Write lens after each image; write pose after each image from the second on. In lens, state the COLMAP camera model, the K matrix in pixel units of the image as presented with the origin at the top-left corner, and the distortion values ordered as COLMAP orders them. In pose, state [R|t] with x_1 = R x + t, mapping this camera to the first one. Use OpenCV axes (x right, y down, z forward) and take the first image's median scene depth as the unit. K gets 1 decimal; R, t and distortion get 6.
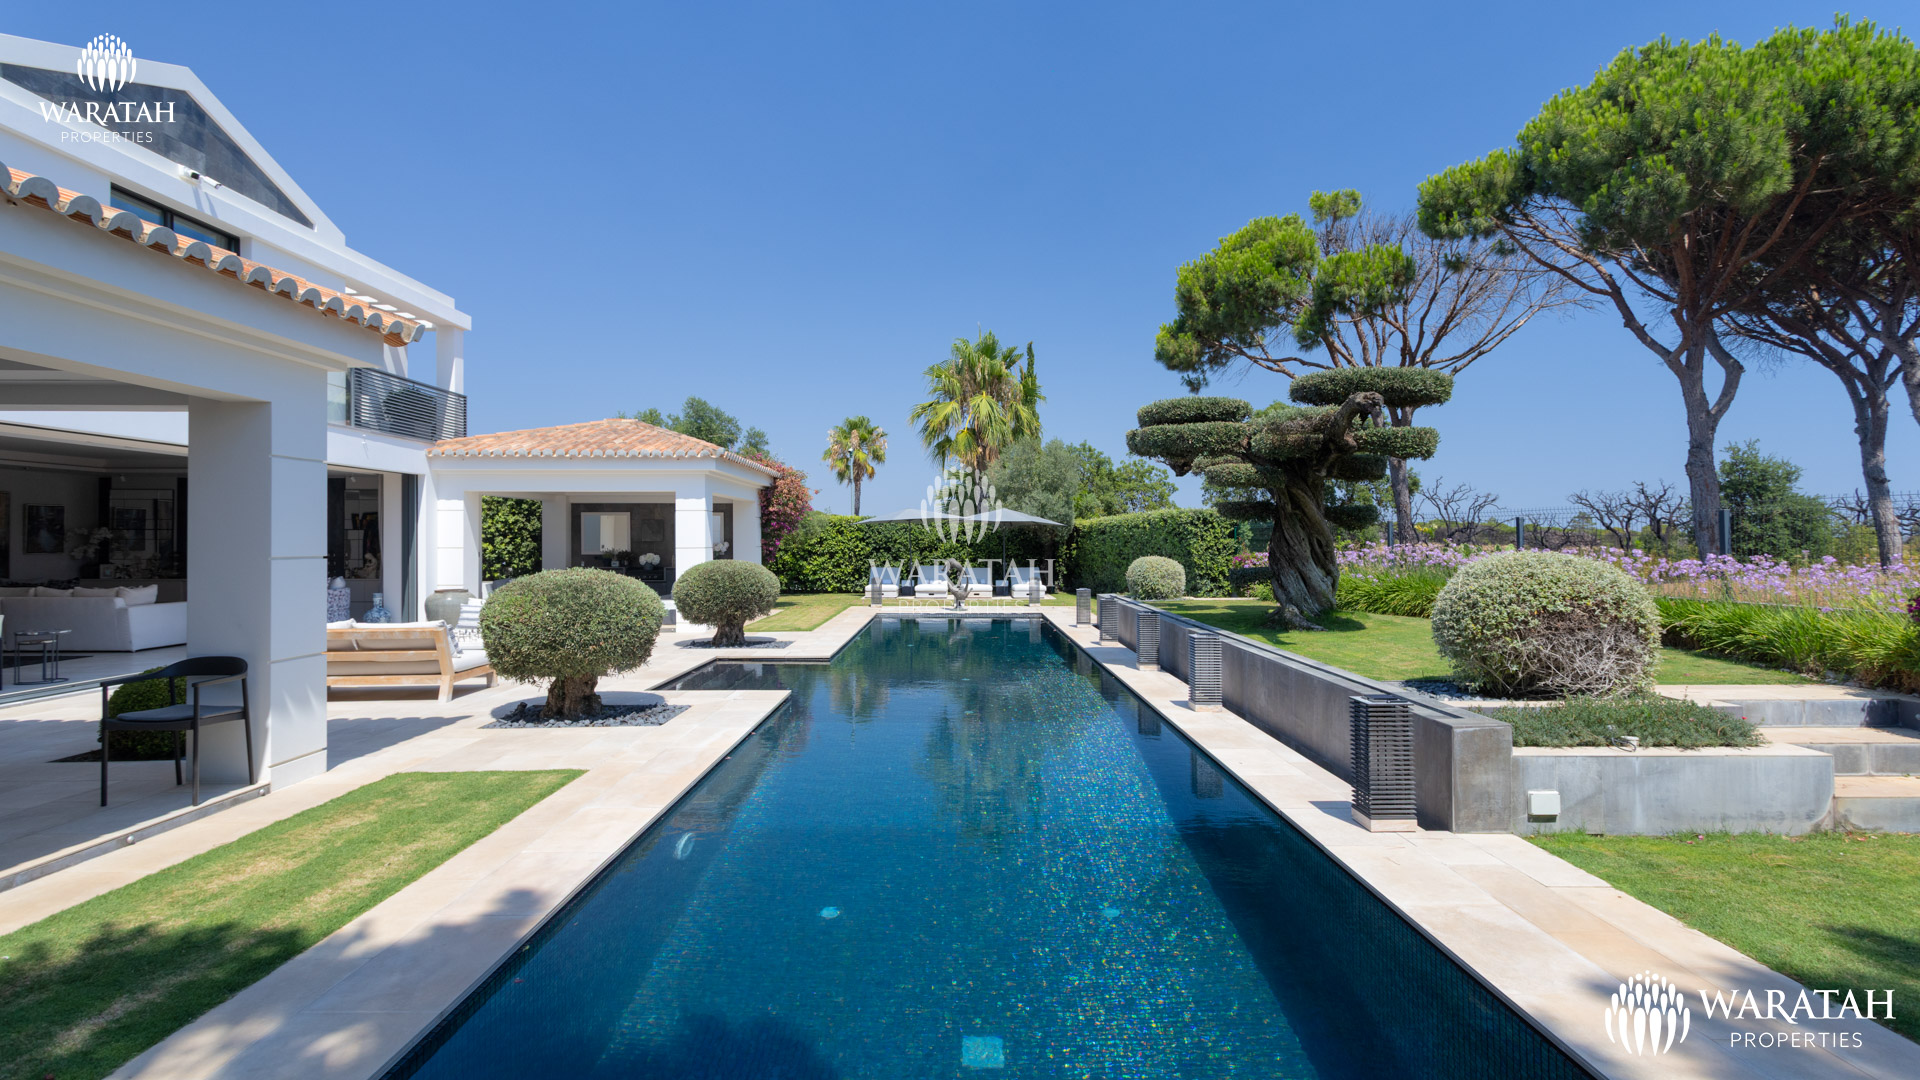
lens RADIAL K [[932.0, 0, 955.7], [0, 932.0, 553.2], [0, 0, 1]] dist [0.002425, 0.002853]
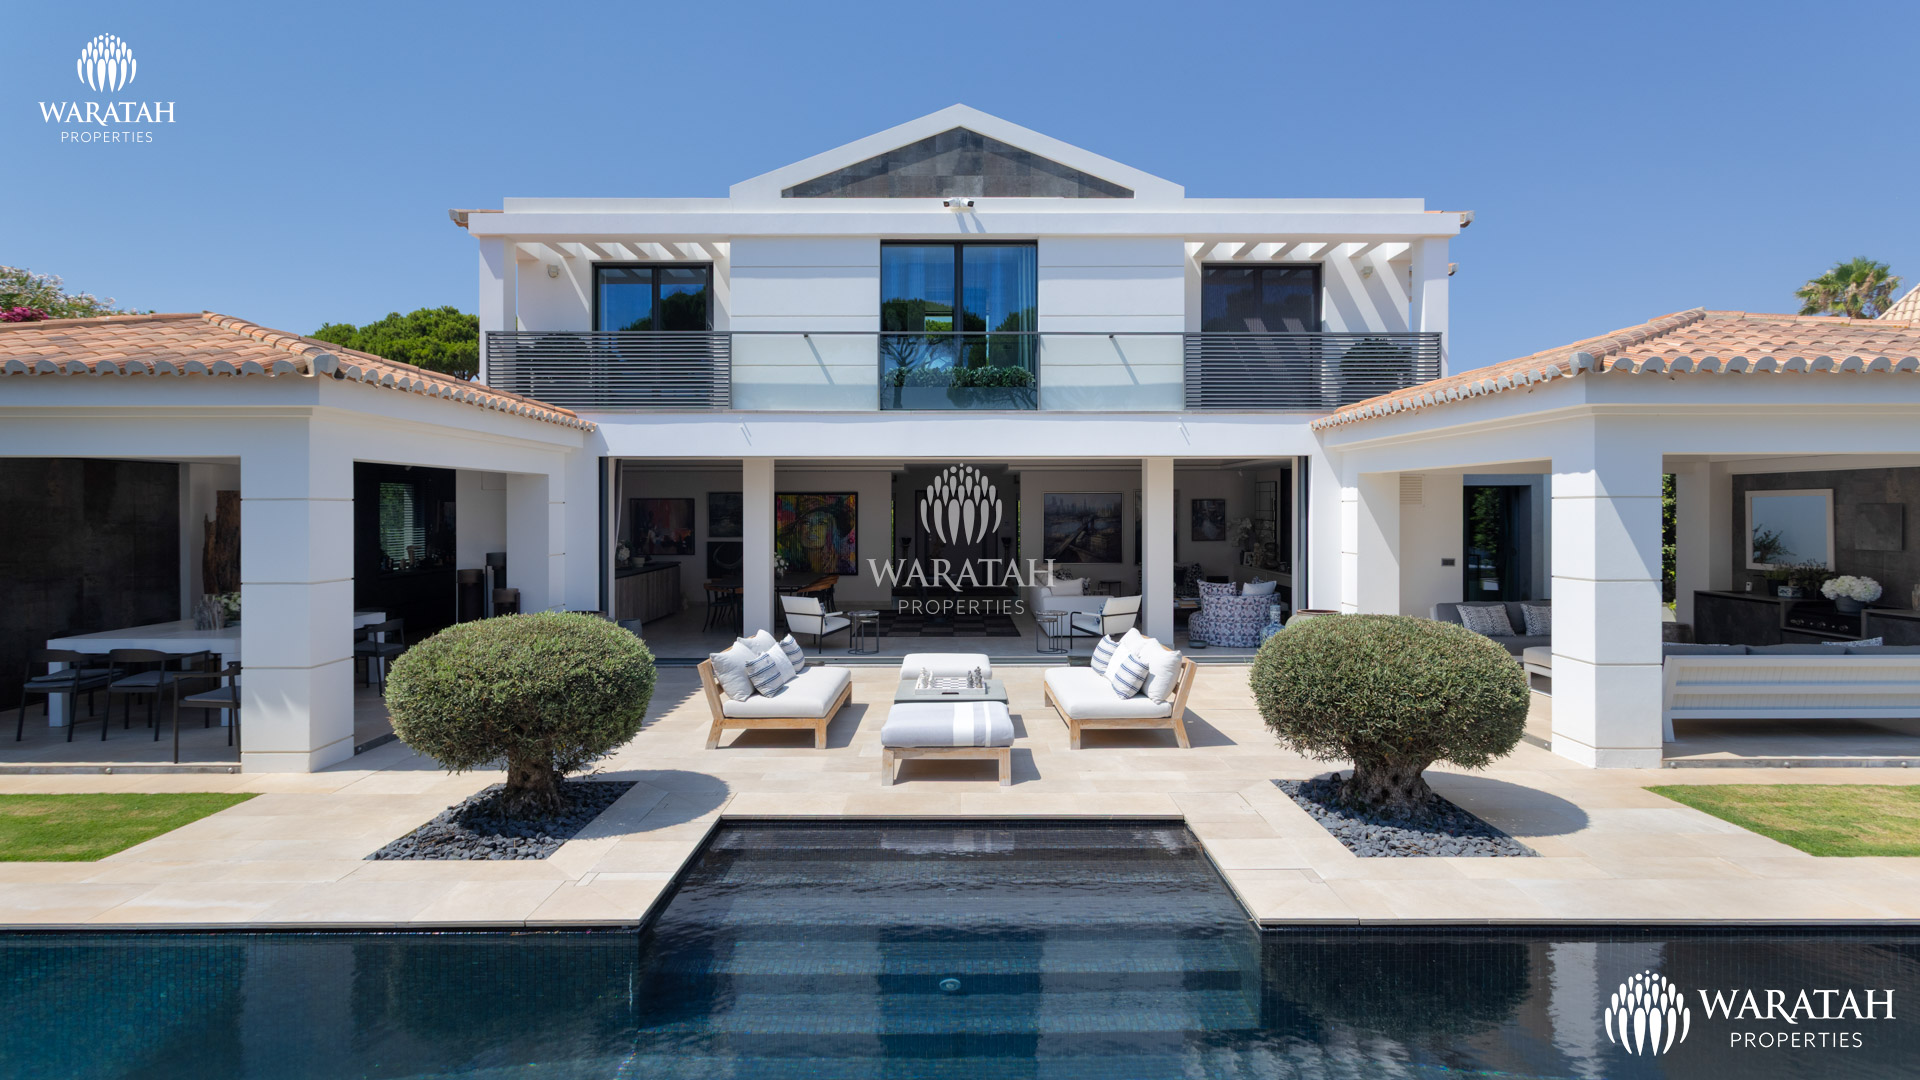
lens RADIAL K [[932.0, 0, 943.6], [0, 932.0, 517.8], [0, 0, 1]] dist [0.002425, 0.002853]
pose [[0.005980, 0.009974, -0.999932, 0.185992], [-0.011095, 0.999889, 0.009907, -0.038150], [0.999921, 0.011035, 0.006090, 0.707314]]
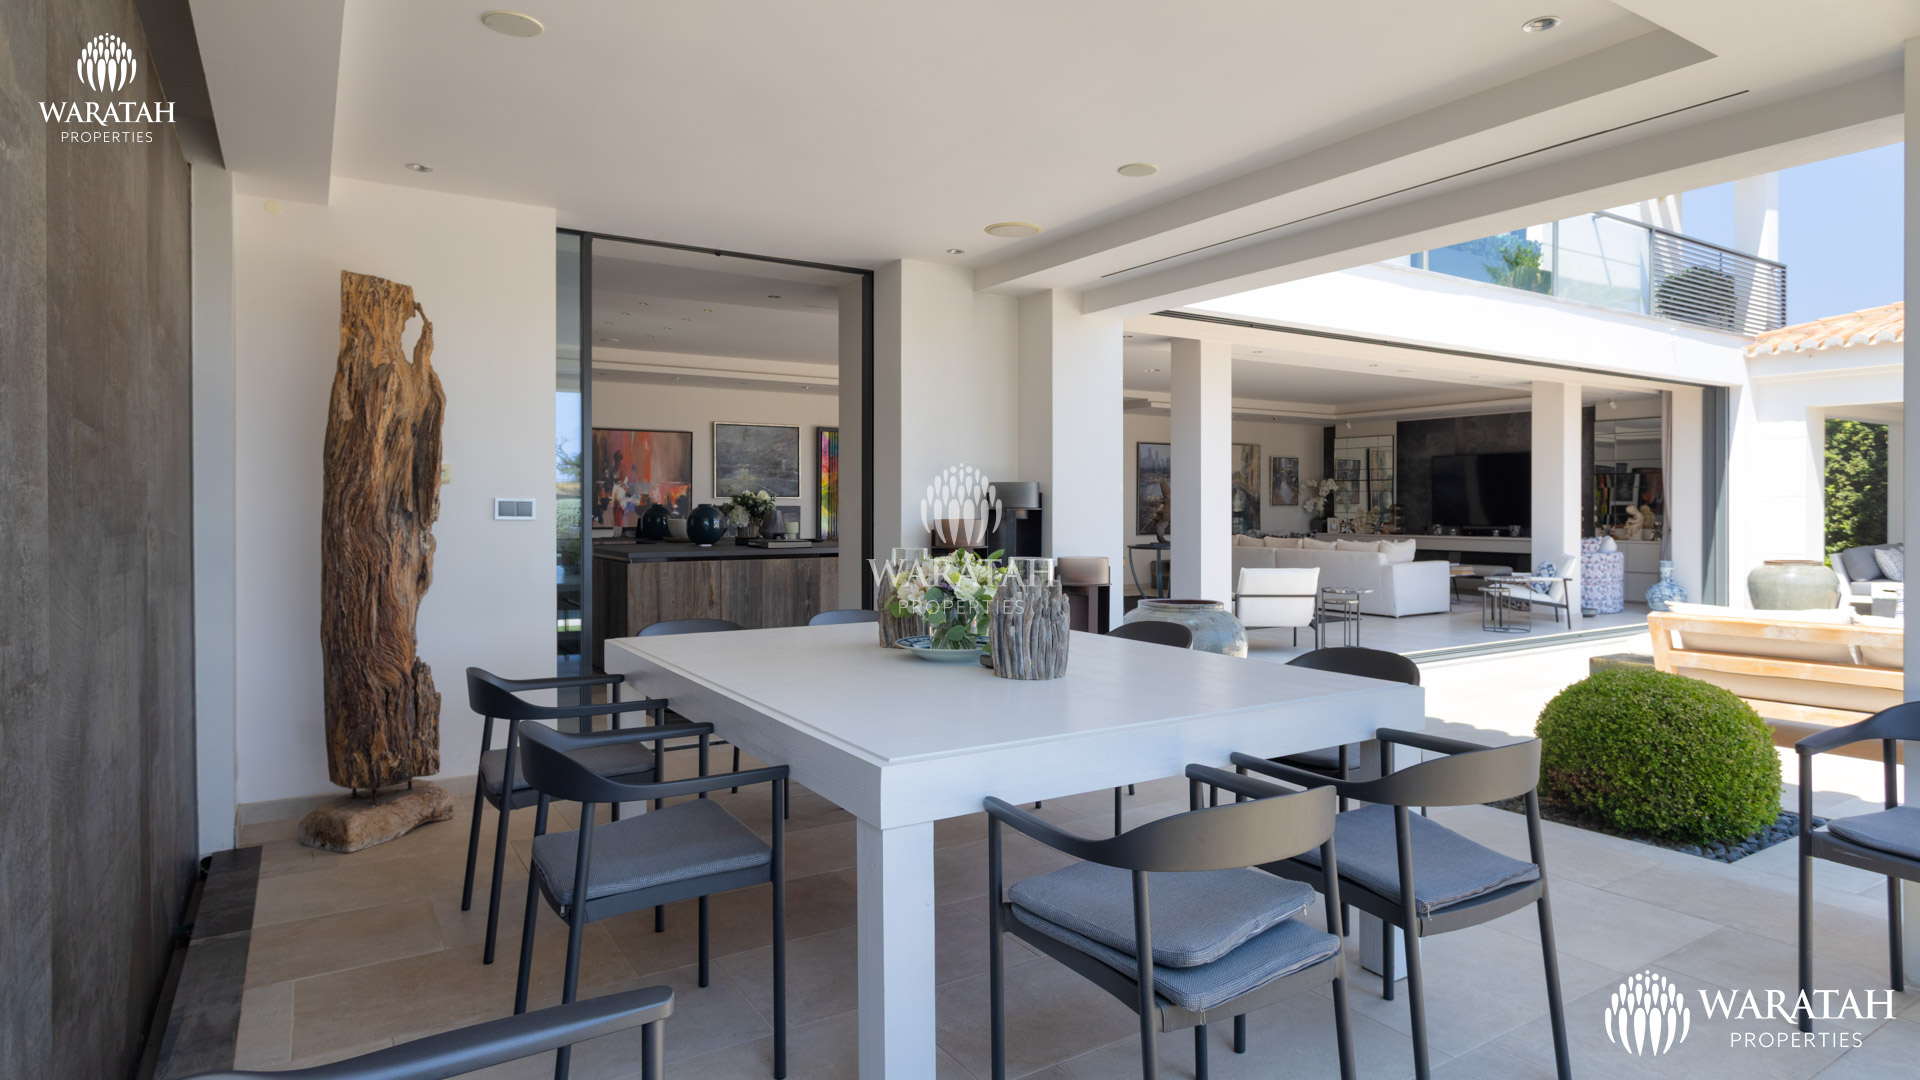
lens RADIAL K [[1040.2, 0, 959.6], [0, 1040.2, 504.3], [0, 0, 1]] dist [0.001777, -0.001517]
pose [[0.527388, -0.002290, -0.849621, -0.238103], [-0.010161, 0.999908, -0.009003, 0.012631], [0.849564, 0.013381, 0.527316, 0.142016]]
